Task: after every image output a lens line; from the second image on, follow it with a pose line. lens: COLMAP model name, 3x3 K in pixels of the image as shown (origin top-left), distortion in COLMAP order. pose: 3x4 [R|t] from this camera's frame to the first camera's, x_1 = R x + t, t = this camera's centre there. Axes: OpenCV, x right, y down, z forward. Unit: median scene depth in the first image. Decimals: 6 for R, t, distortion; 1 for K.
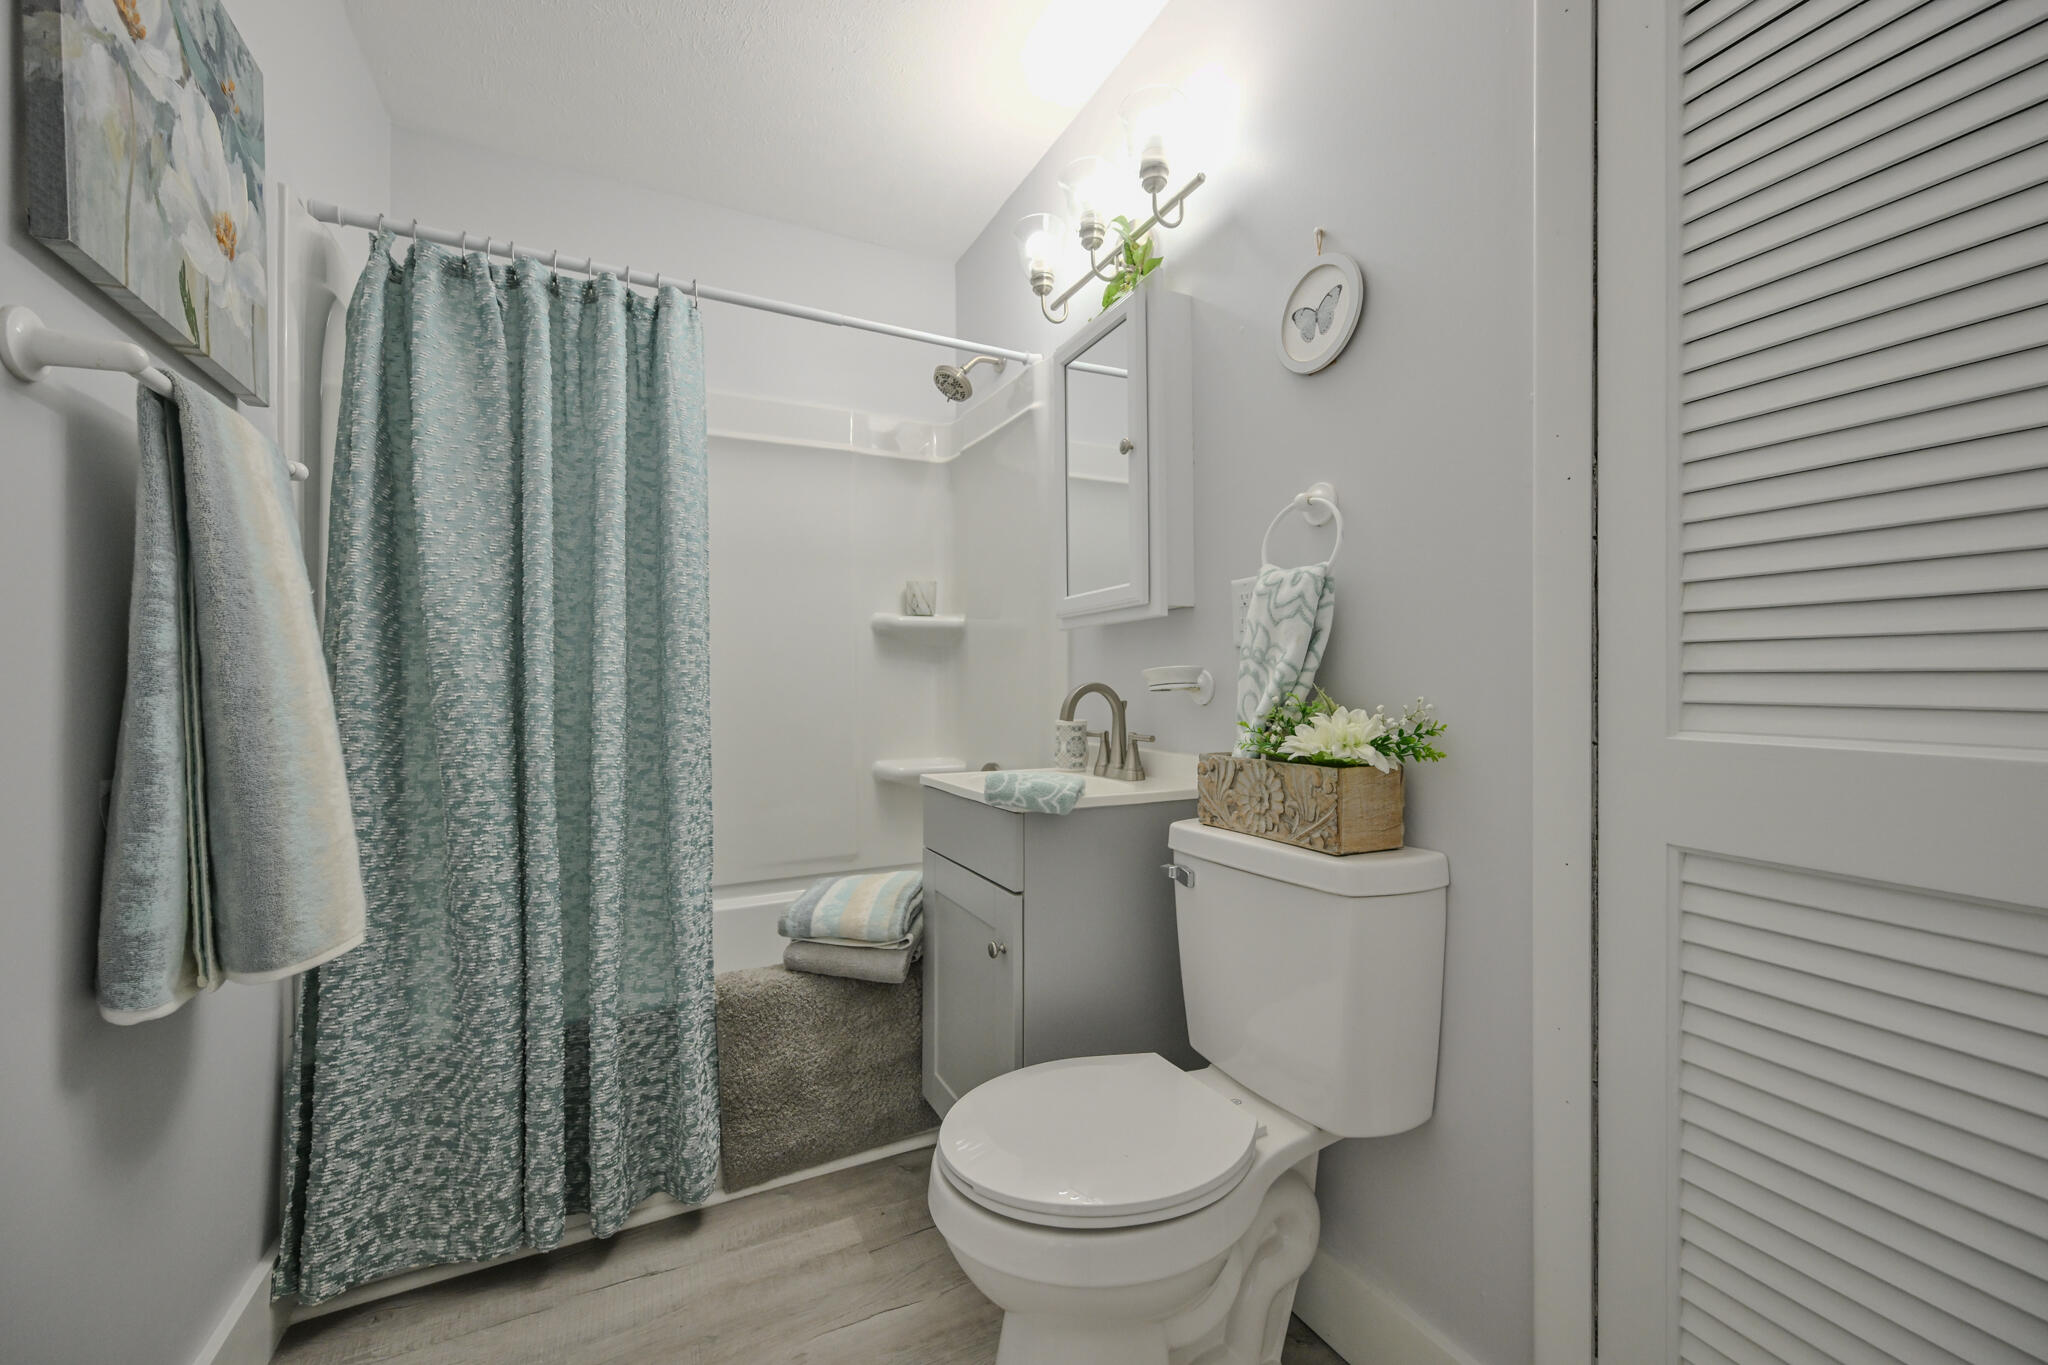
lens RADIAL K [[809.7, 0, 1023.7], [0, 809.7, 683.3], [0, 0, 1]] dist [-0.005617, 0.001081]
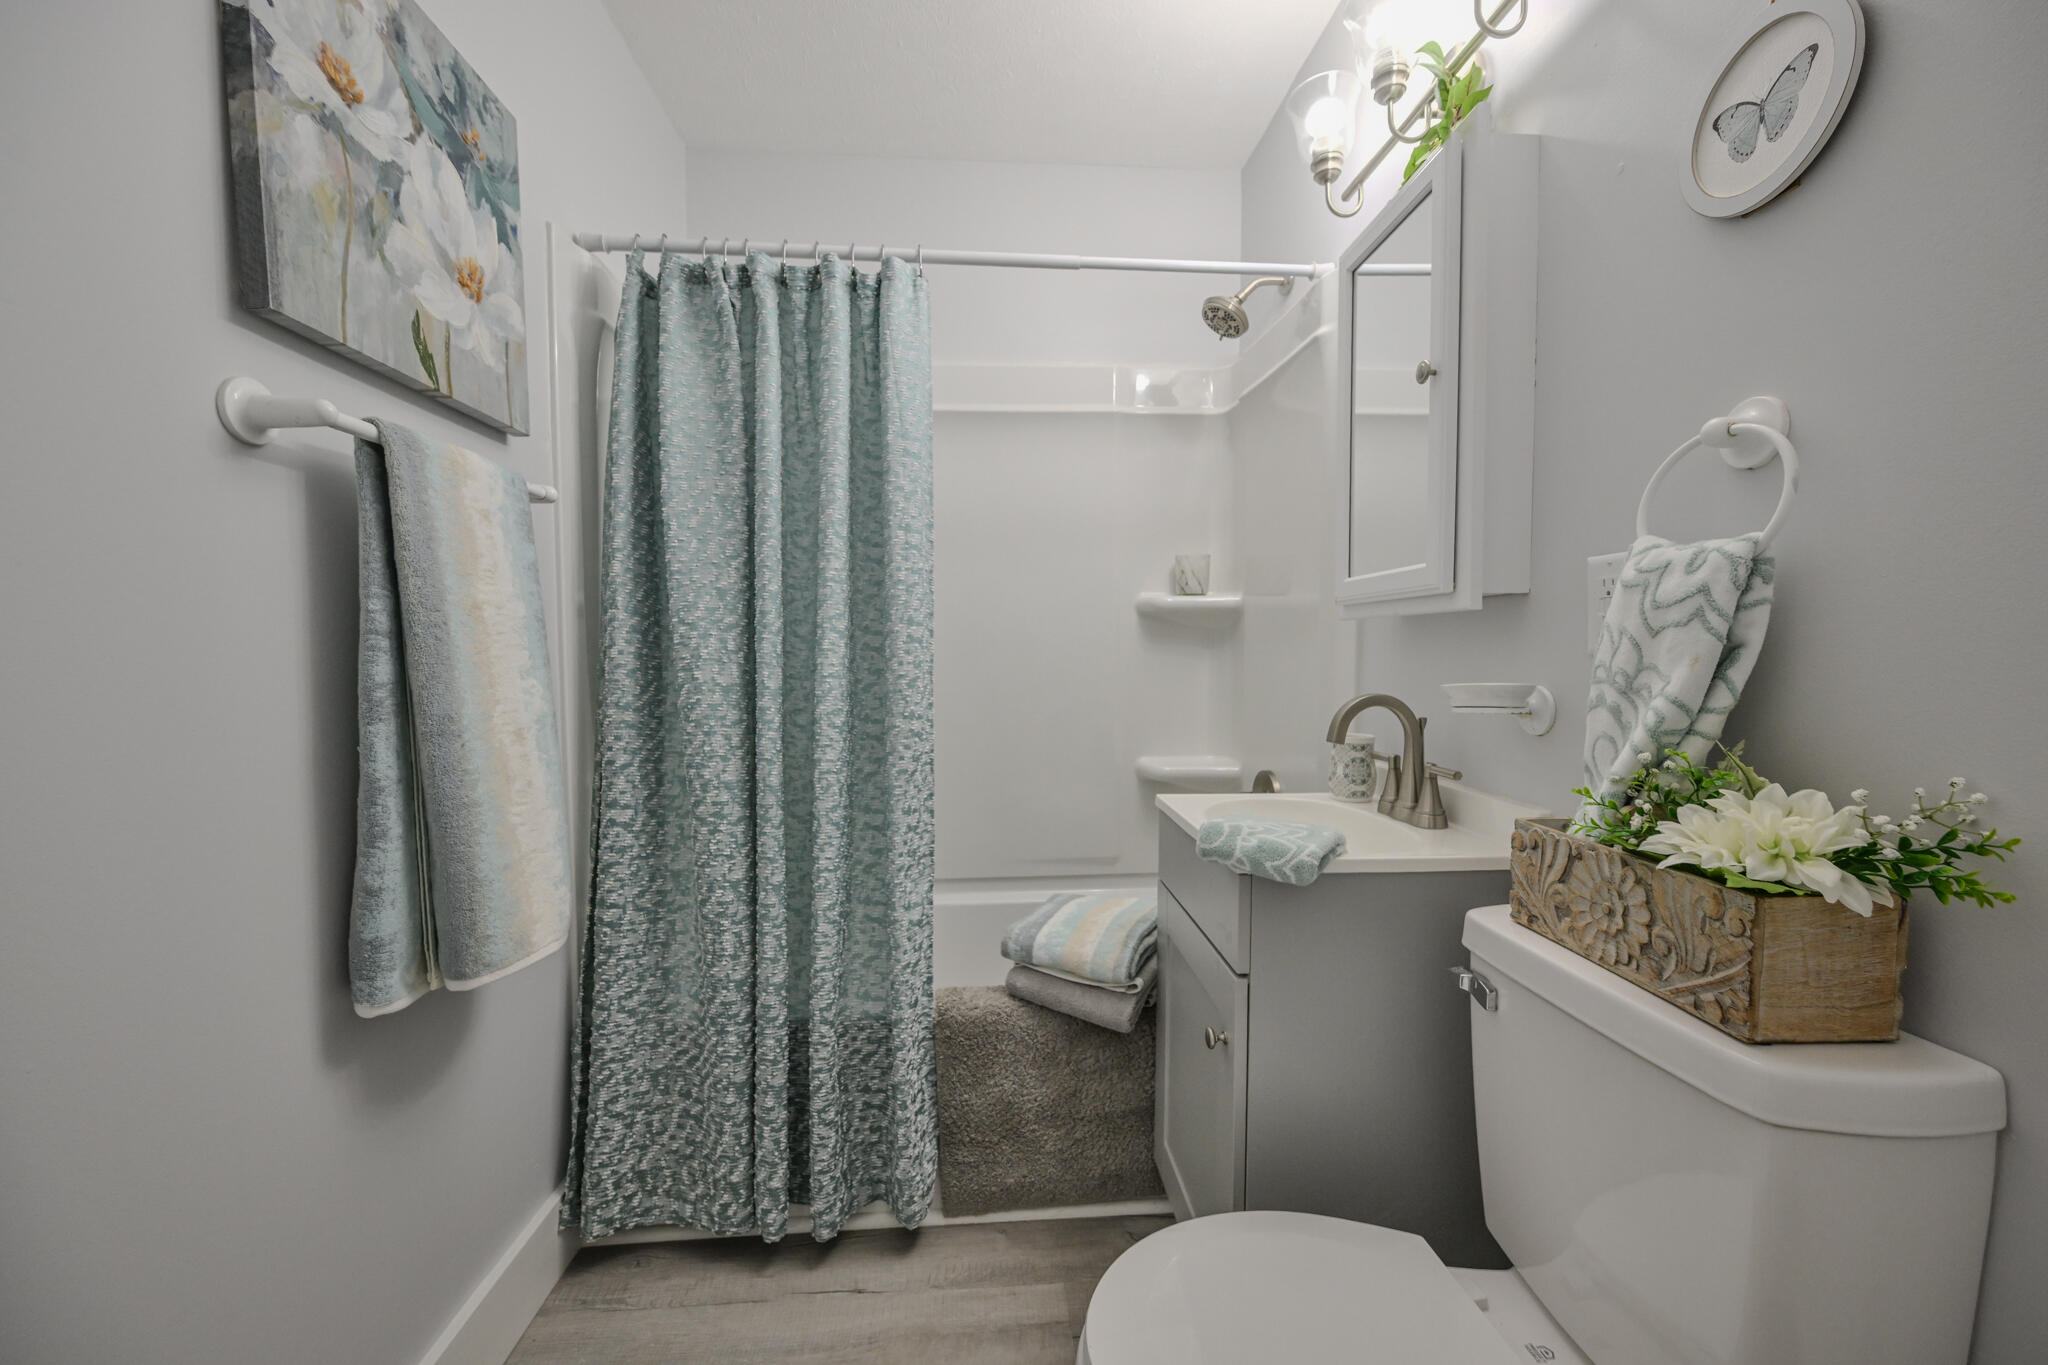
lens RADIAL K [[809.7, 0, 1039.7], [0, 809.7, 681.8], [0, 0, 1]] dist [-0.005617, 0.001081]
pose [[0.922456, 0.022511, -0.385446, 0.099536], [-0.001053, 0.998442, 0.055791, -0.061697], [0.386101, -0.051058, 0.921042, 0.205968]]
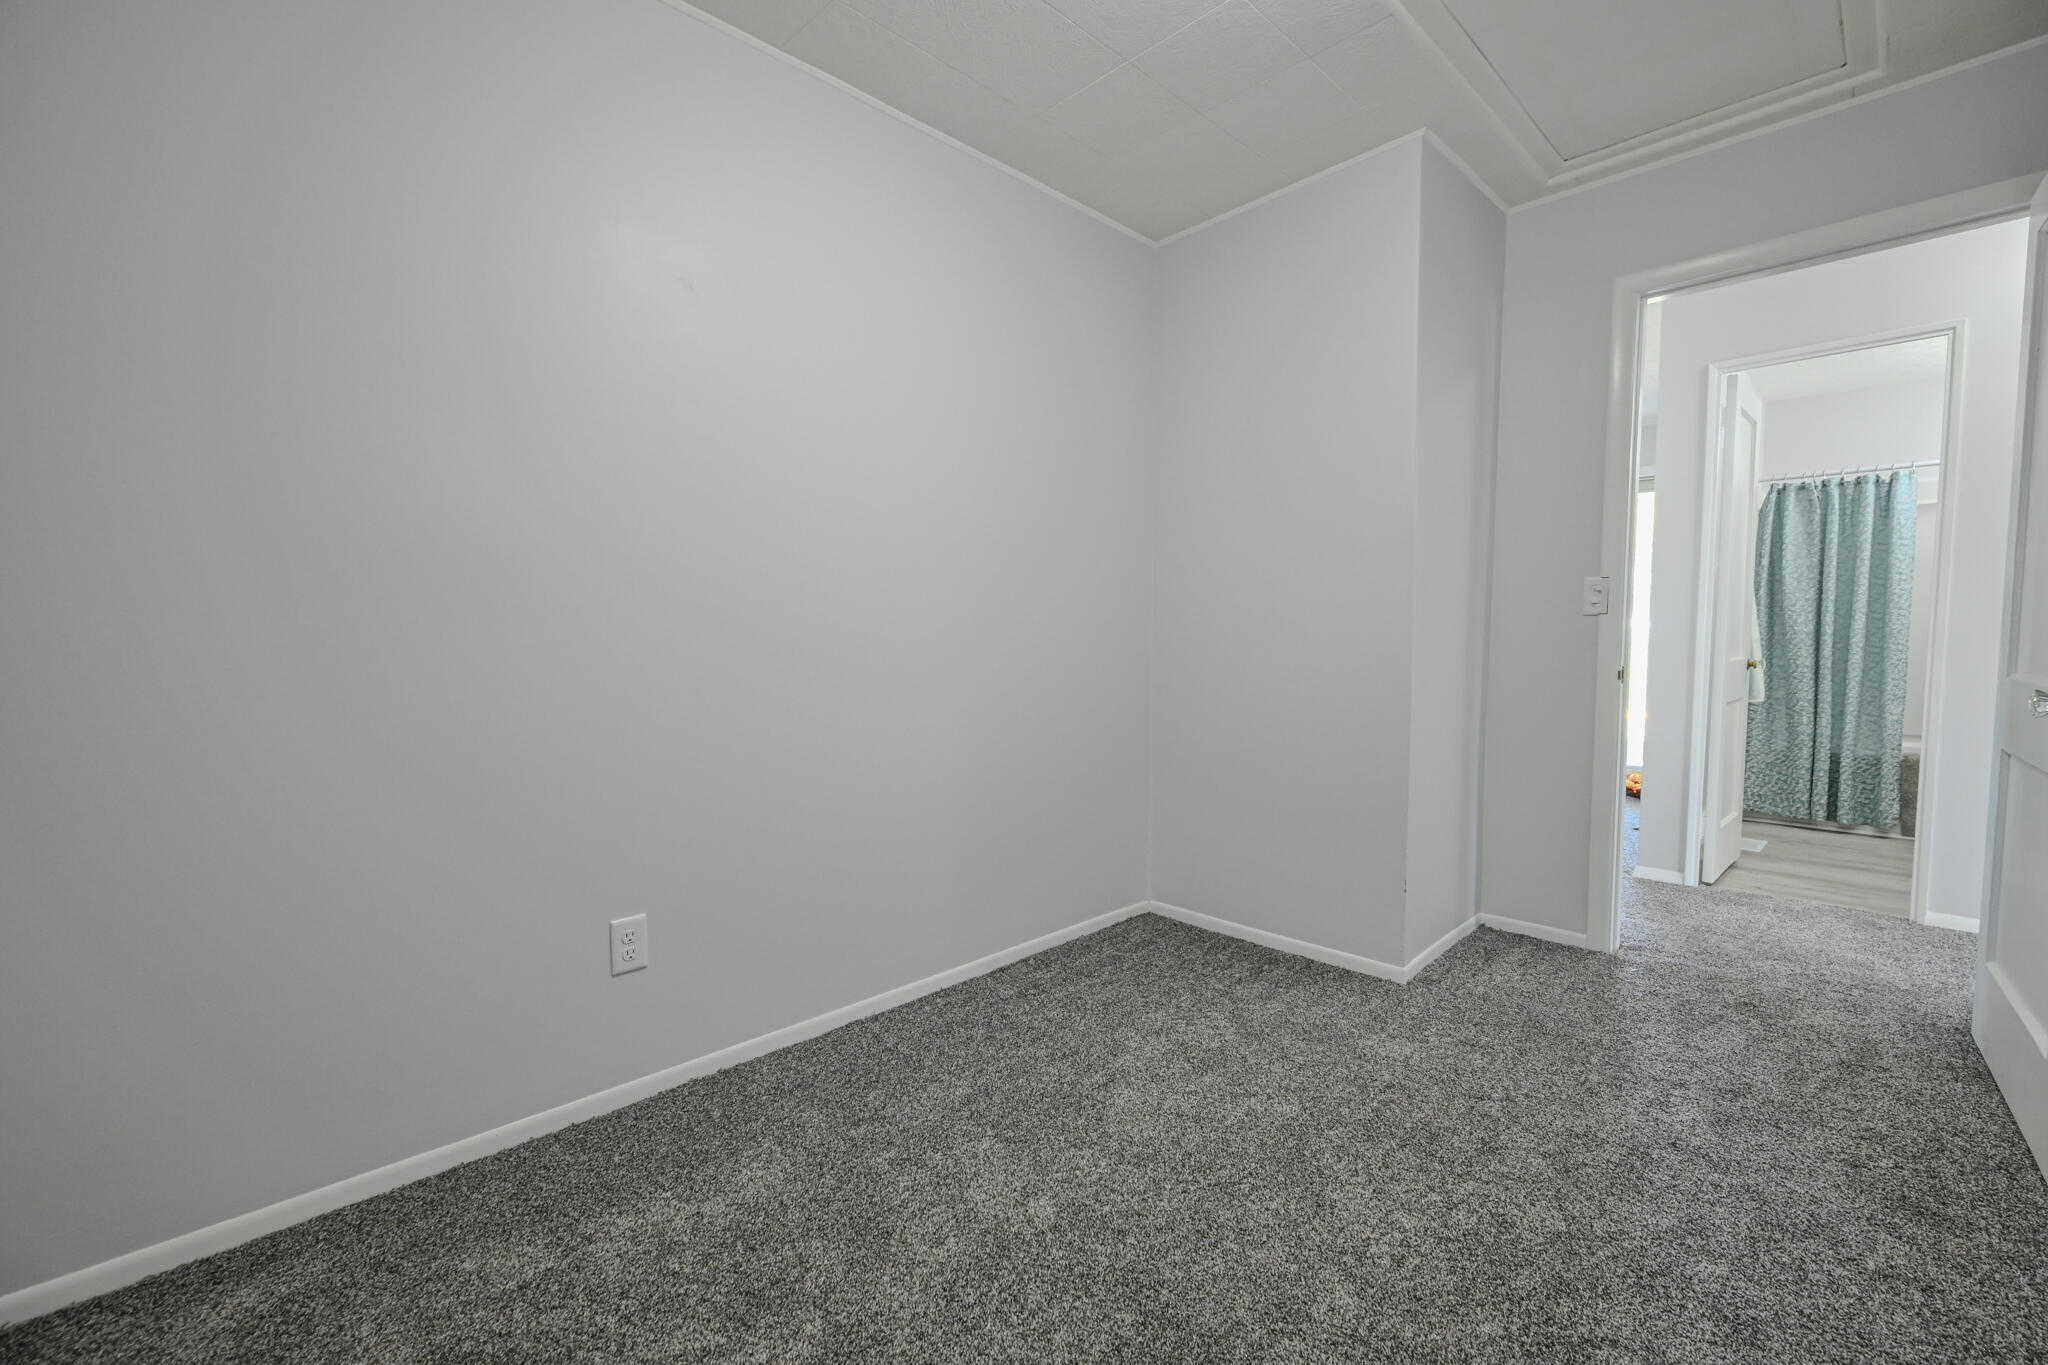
lens RADIAL K [[849.2, 0, 1042.8], [0, 849.2, 681.5], [0, 0, 1]] dist [0.001631, -0.000286]
pose [[0.288943, 0.066785, -0.955014, 1.471078], [0.008290, 0.997352, 0.072254, -0.066440], [0.957311, -0.028794, 0.287624, -2.505466]]
